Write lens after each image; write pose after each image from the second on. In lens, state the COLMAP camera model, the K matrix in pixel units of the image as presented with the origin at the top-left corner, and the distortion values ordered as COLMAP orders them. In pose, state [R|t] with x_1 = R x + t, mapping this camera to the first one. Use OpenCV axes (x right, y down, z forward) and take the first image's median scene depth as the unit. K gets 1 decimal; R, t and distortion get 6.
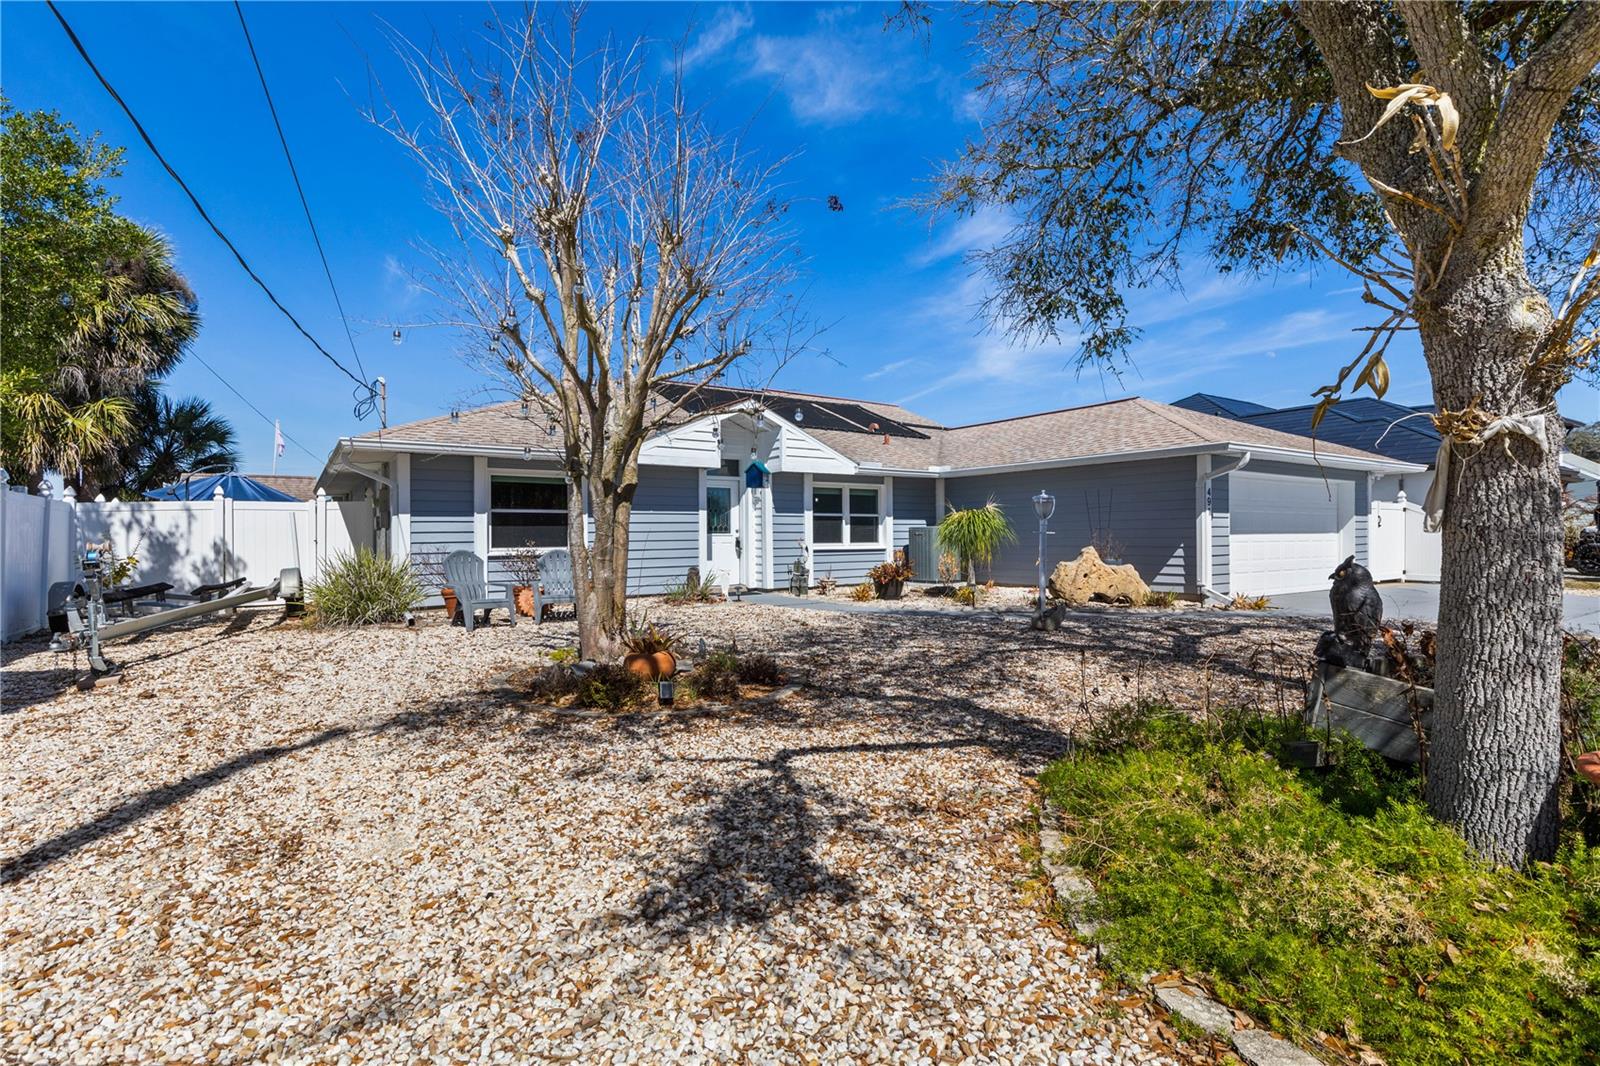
lens RADIAL K [[752.3, 0, 796.4], [0, 752.3, 538.7], [0, 0, 1]] dist [-0.001980, -0.001290]
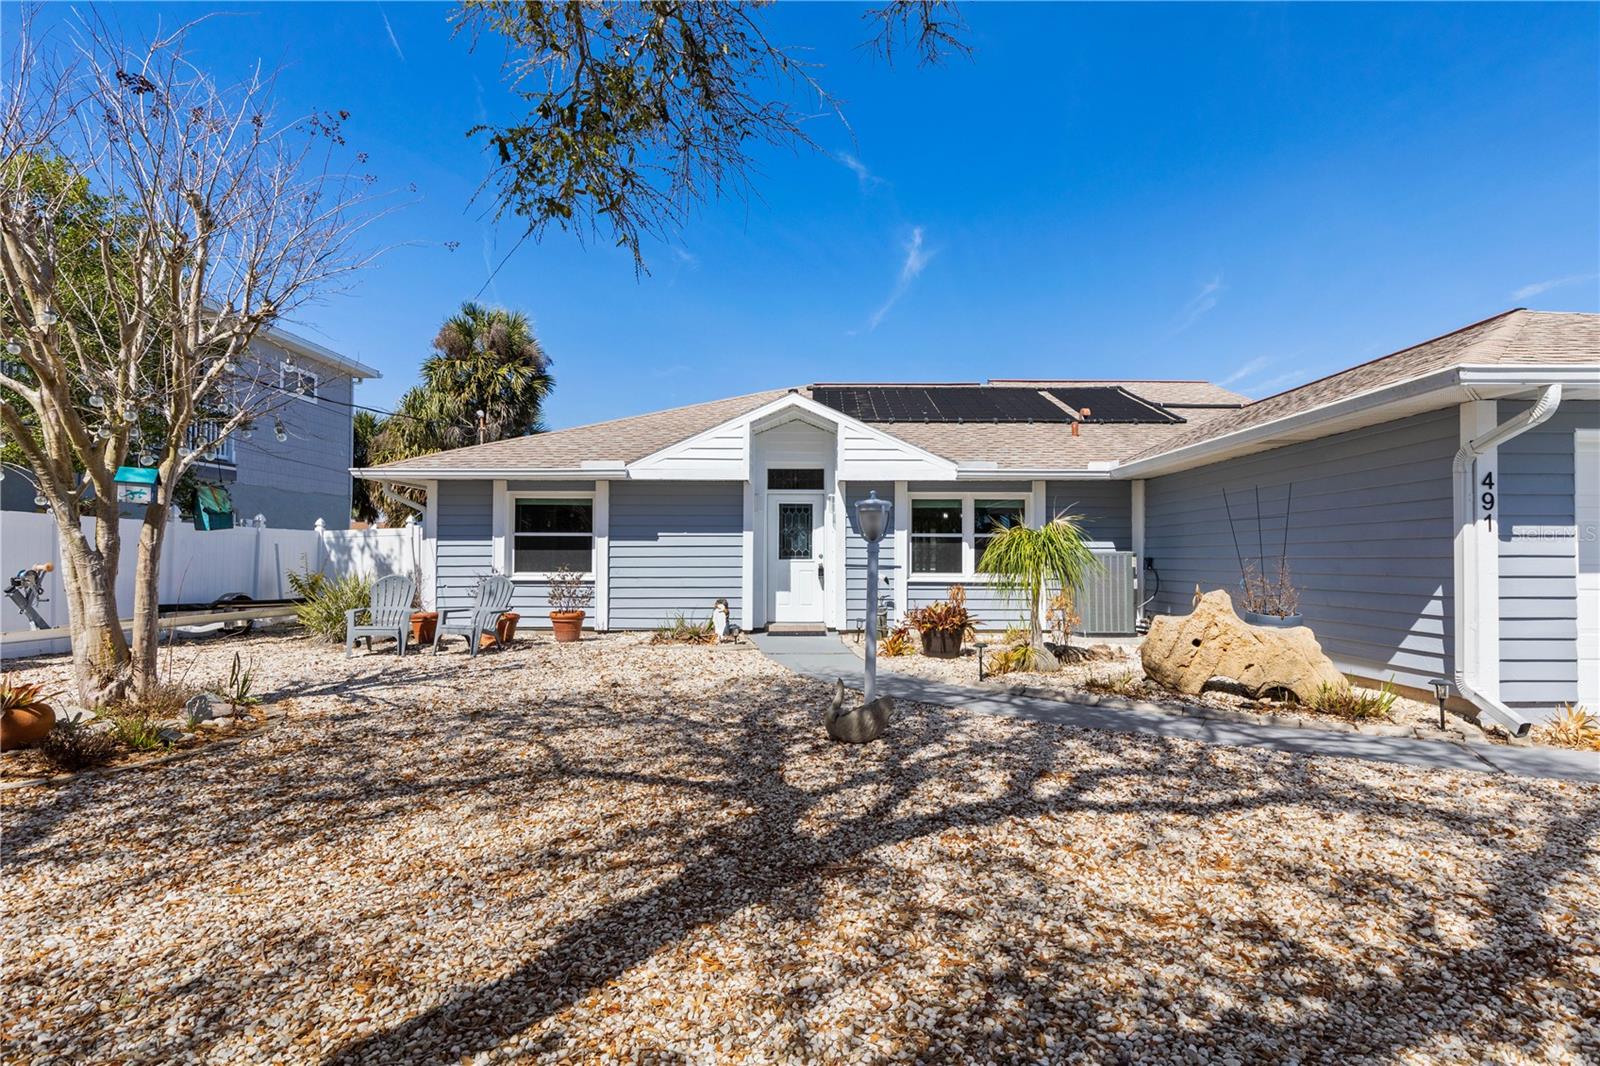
lens RADIAL K [[770.8, 0, 798.5], [0, 770.8, 539.0], [0, 0, 1]] dist [-0.003027, -0.000369]
pose [[0.827509, -0.005038, -0.561430, 0.390746], [-0.010440, 0.999649, -0.024358, -0.008510], [0.561356, 0.026018, 0.827165, 0.313451]]
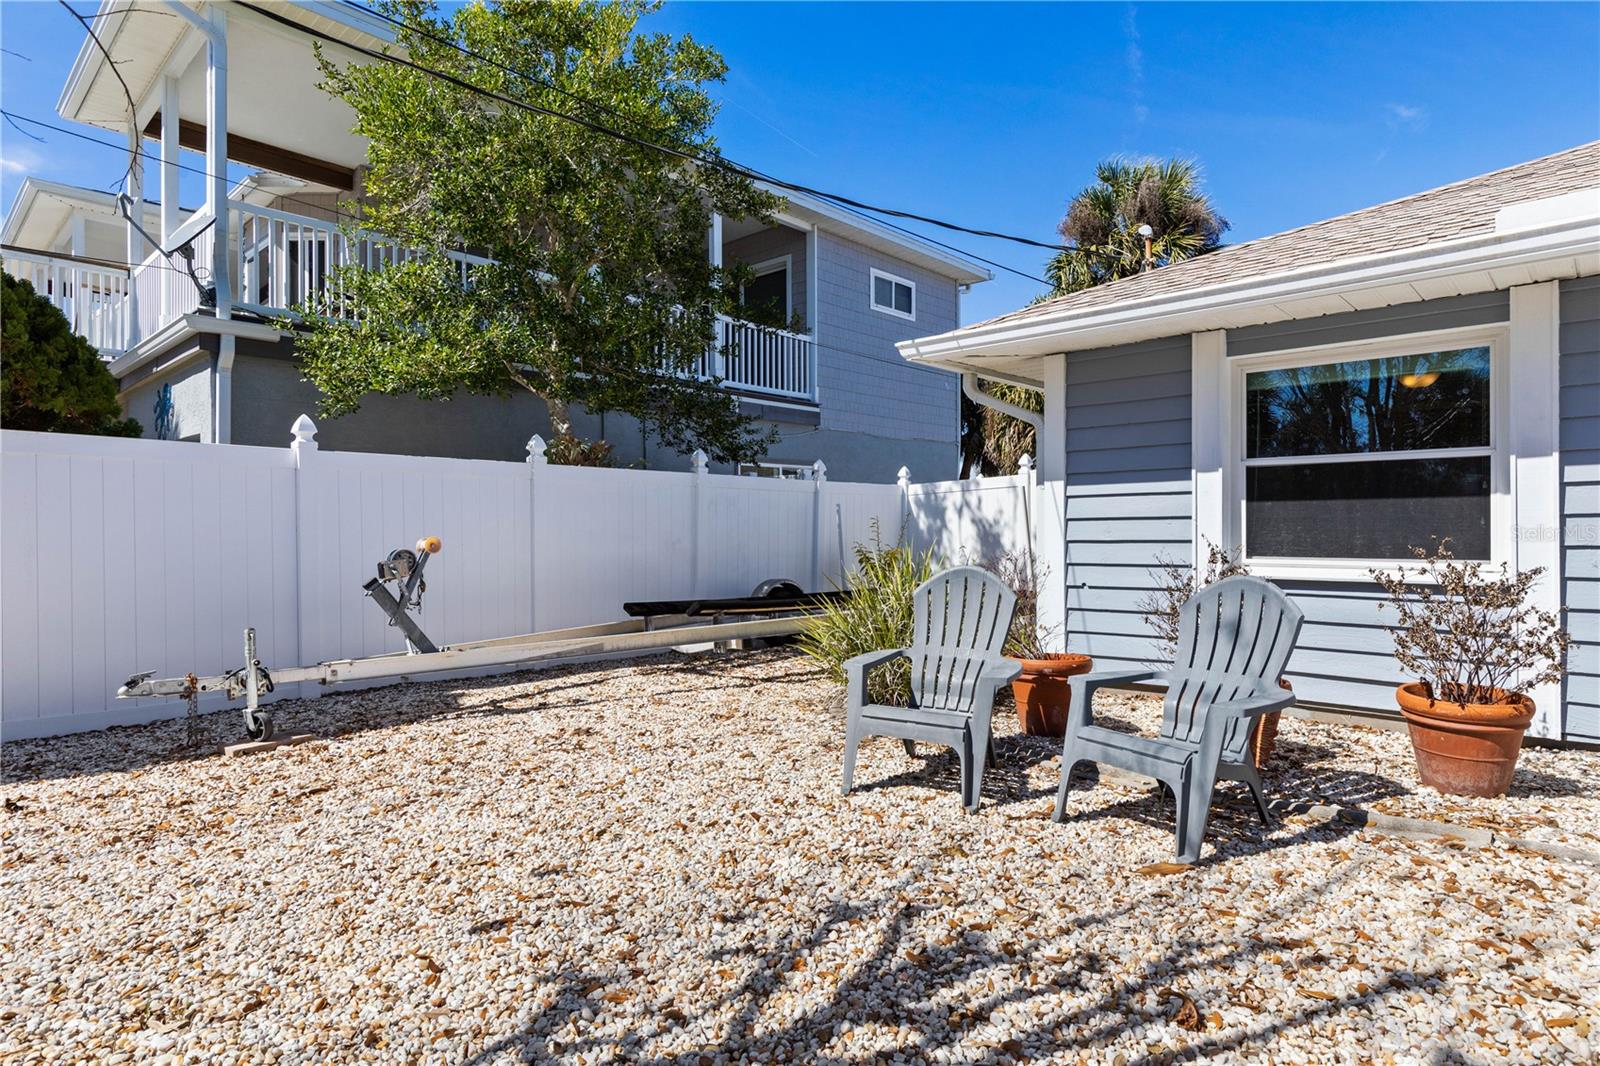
lens RADIAL K [[857.1, 0, 805.3], [0, 857.1, 525.1], [0, 0, 1]] dist [0.003367, 0.000250]
pose [[0.231128, 0.005618, -0.972907, -0.015618], [0.001137, 0.999981, 0.006044, -0.006040], [0.972923, -0.002503, 0.231118, 0.558228]]
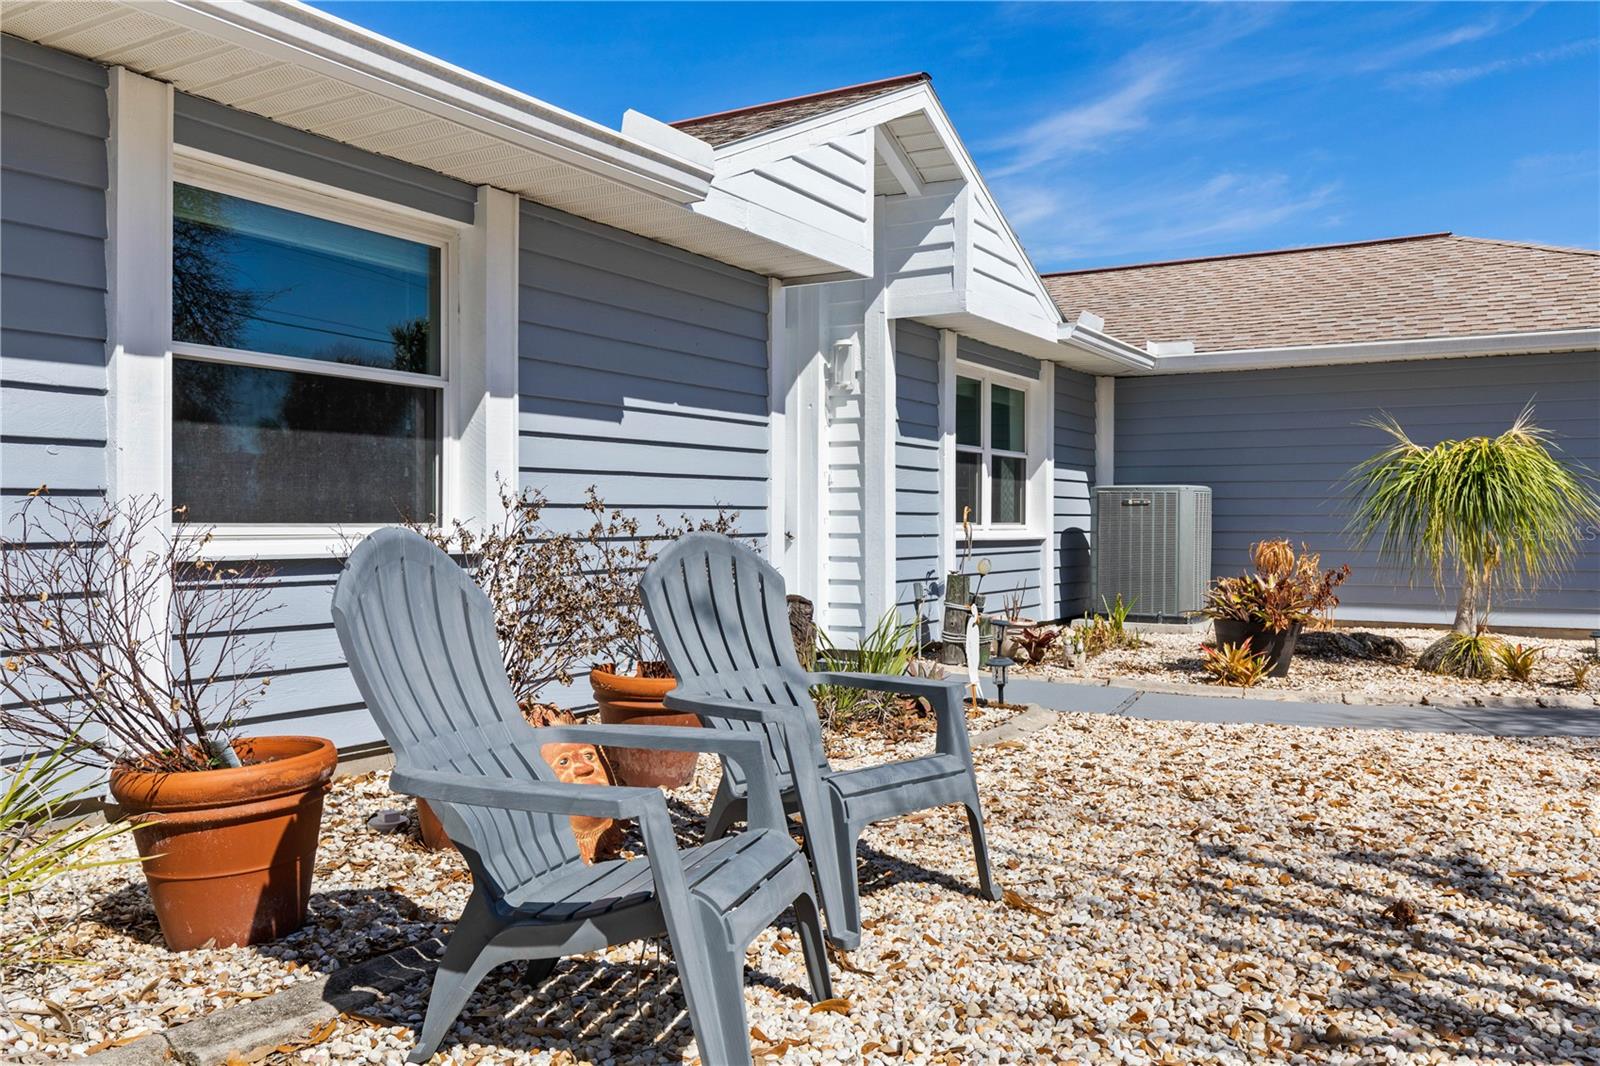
lens RADIAL K [[1279.0, 0, 807.5], [0, 1279.0, 542.6], [0, 0, 1]] dist [0.006652, 0.001113]
pose [[0.901037, 0.003965, 0.433725, -0.334502], [-0.010051, 0.999881, 0.011740, 0.009863], [-0.433627, -0.014938, 0.900969, 0.496246]]
